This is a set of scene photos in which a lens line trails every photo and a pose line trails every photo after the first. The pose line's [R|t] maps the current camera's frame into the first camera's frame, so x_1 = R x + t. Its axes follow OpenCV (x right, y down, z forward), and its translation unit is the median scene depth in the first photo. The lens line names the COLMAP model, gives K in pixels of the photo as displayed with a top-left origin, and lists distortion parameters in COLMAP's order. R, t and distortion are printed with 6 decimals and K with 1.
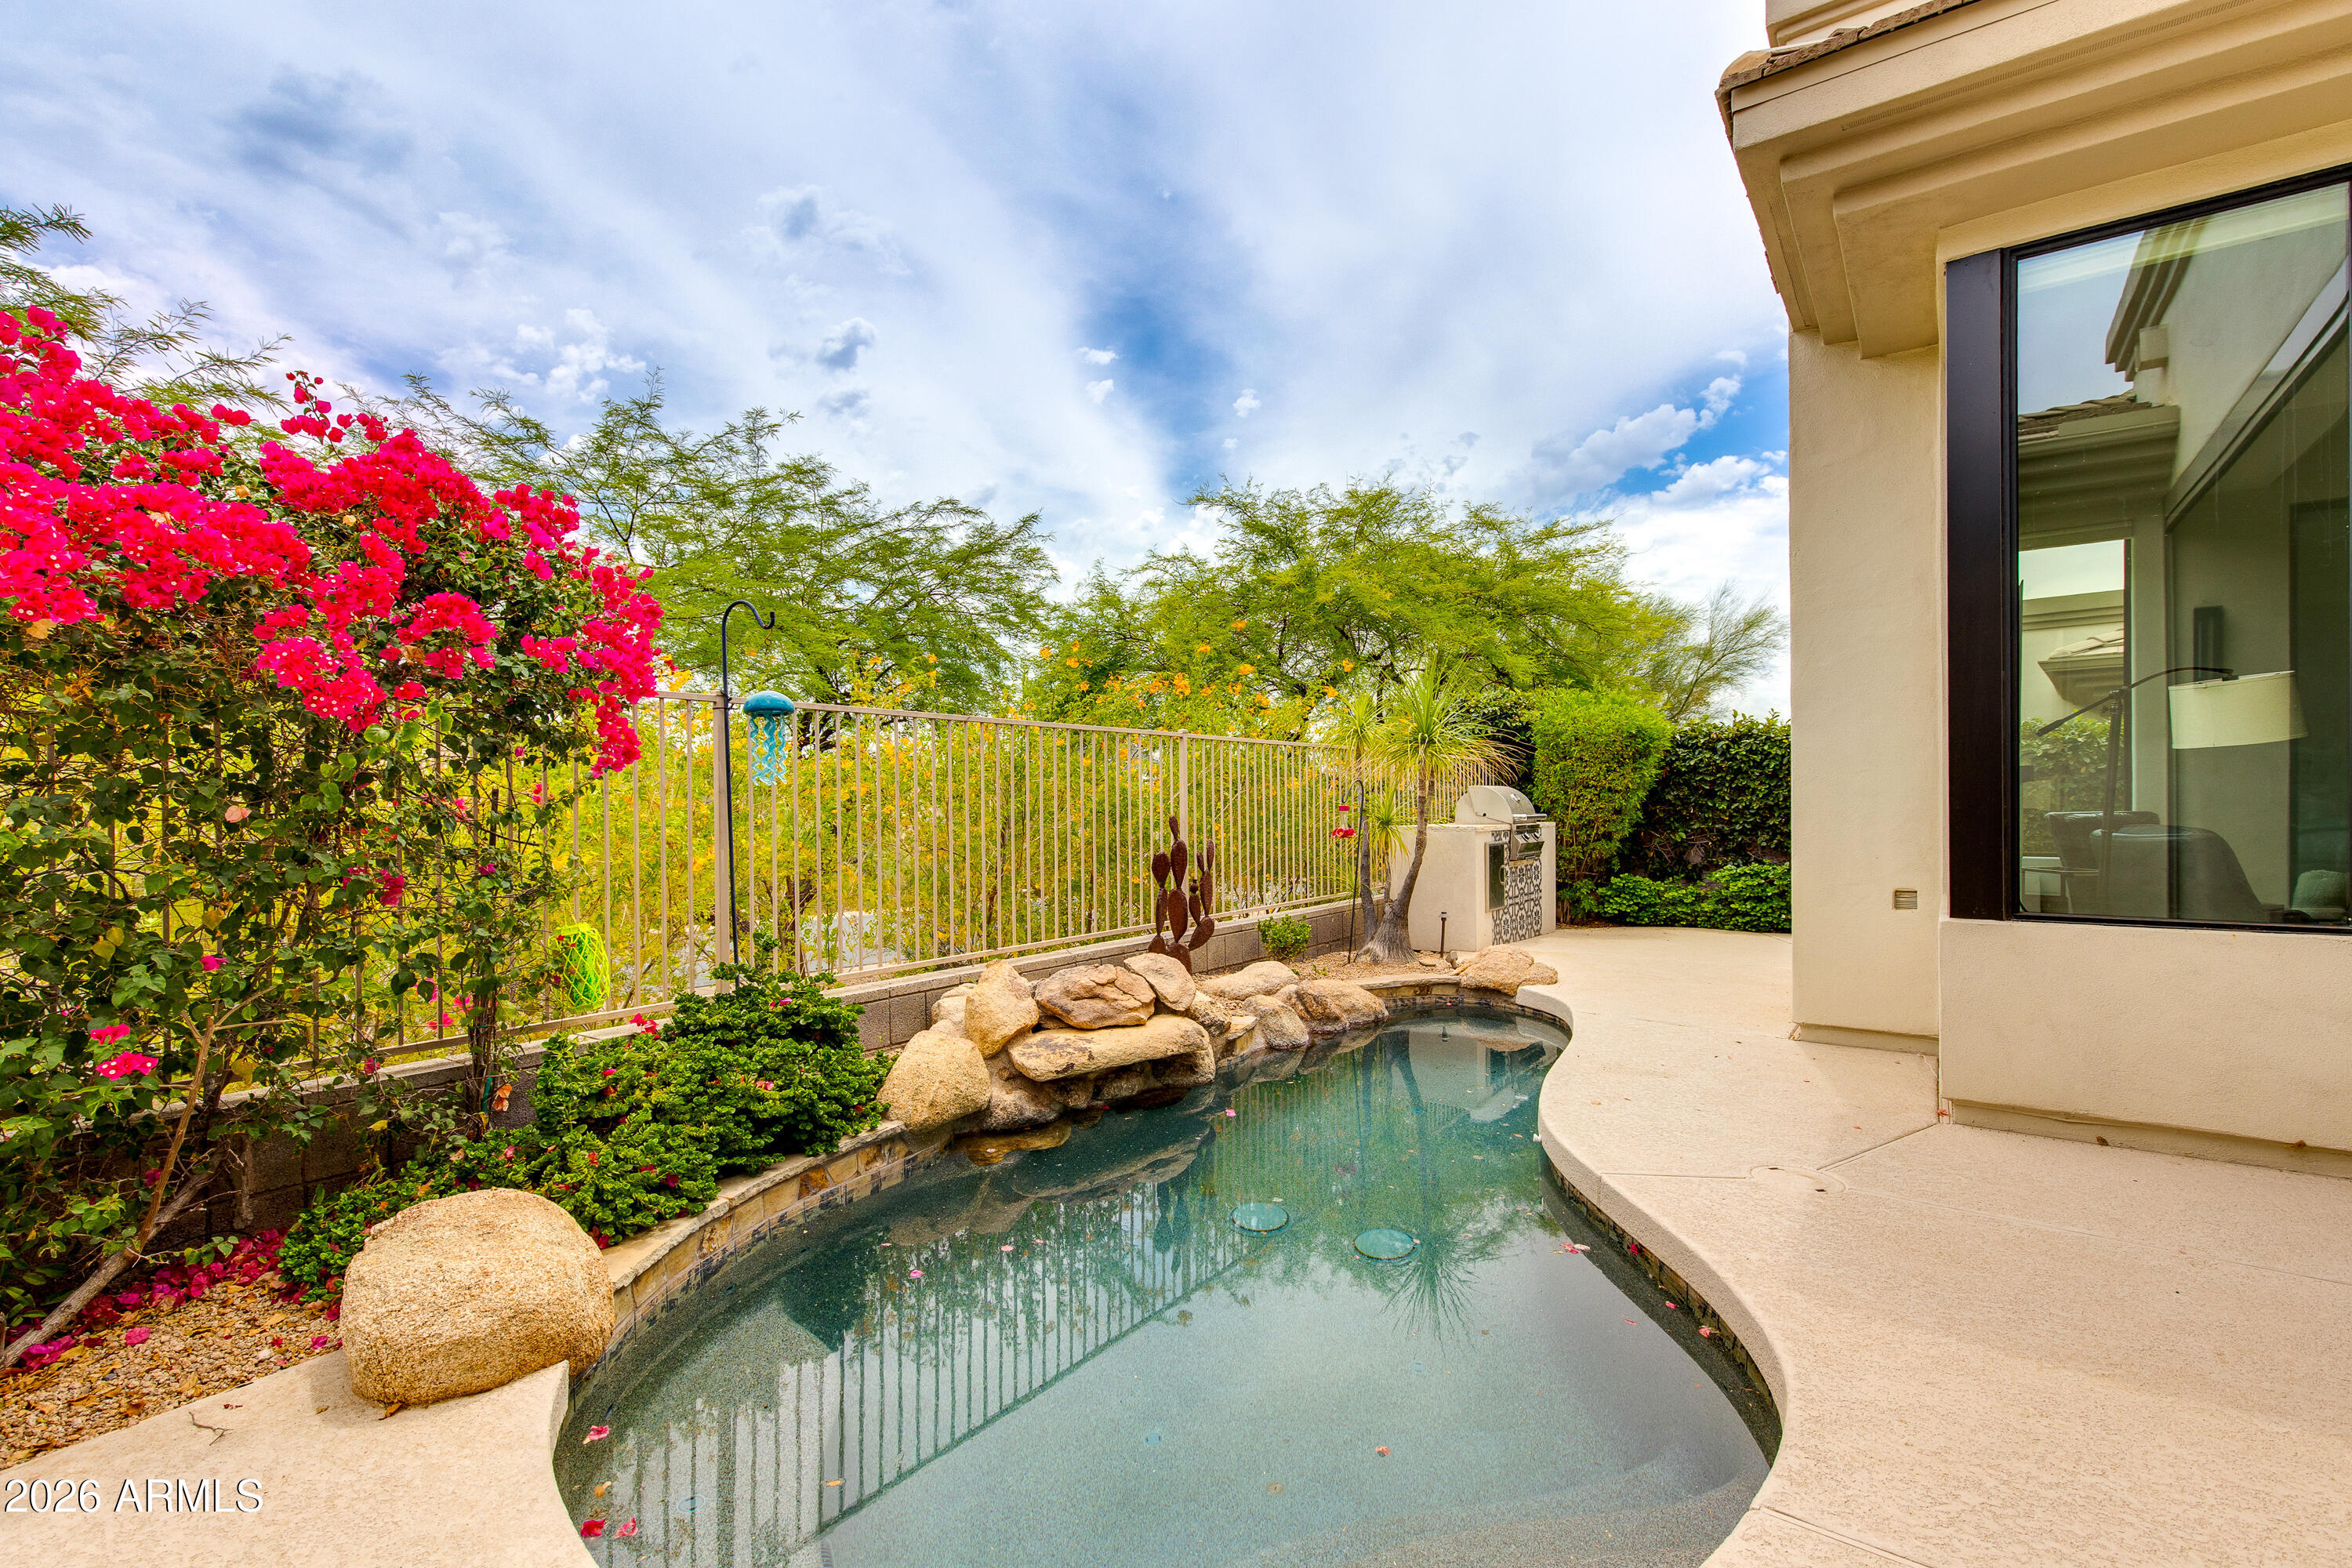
lens RADIAL K [[1079.0, 0, 1180.7], [0, 1079.0, 796.9], [0, 0, 1]] dist [0.002350, 0.000138]
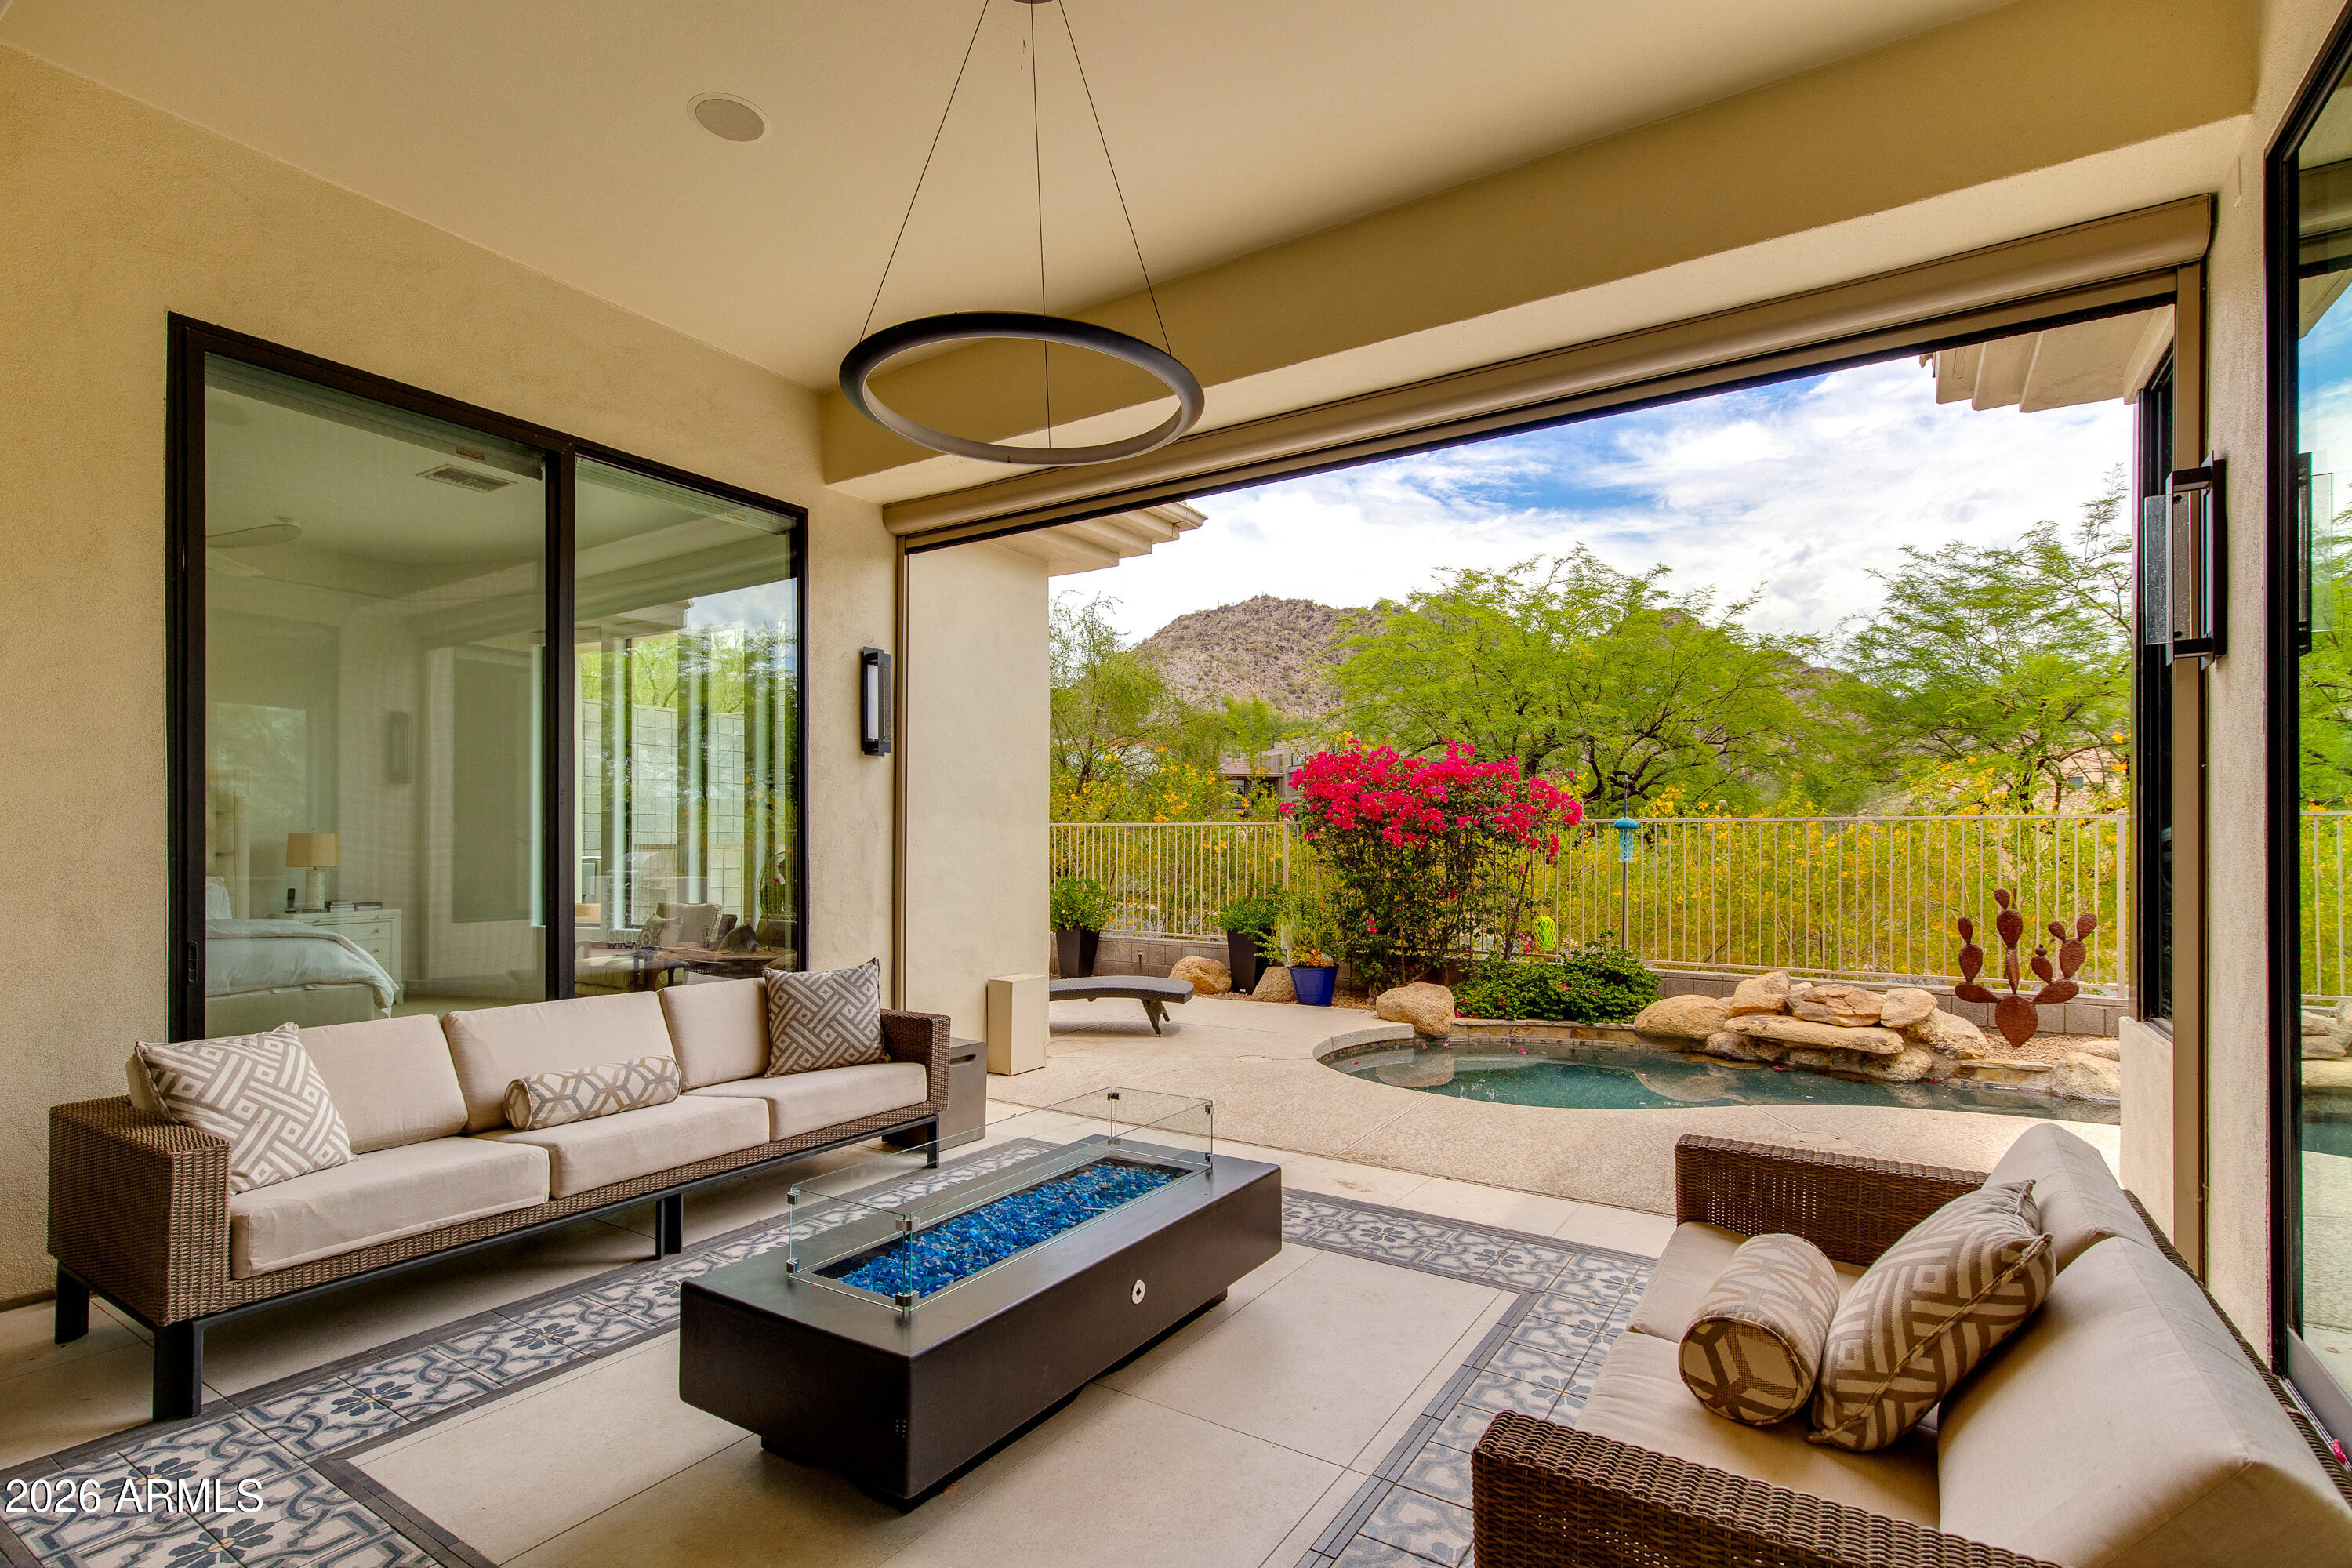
lens RADIAL K [[1149.6, 0, 1090.7], [0, 1149.6, 845.1], [0, 0, 1]] dist [0.013202, 0.000164]
pose [[0.001362, 0.012721, -0.999918, 1.794028], [0.003976, 0.999911, 0.012727, -0.074351], [0.999991, -0.003993, 0.001311, -0.051588]]
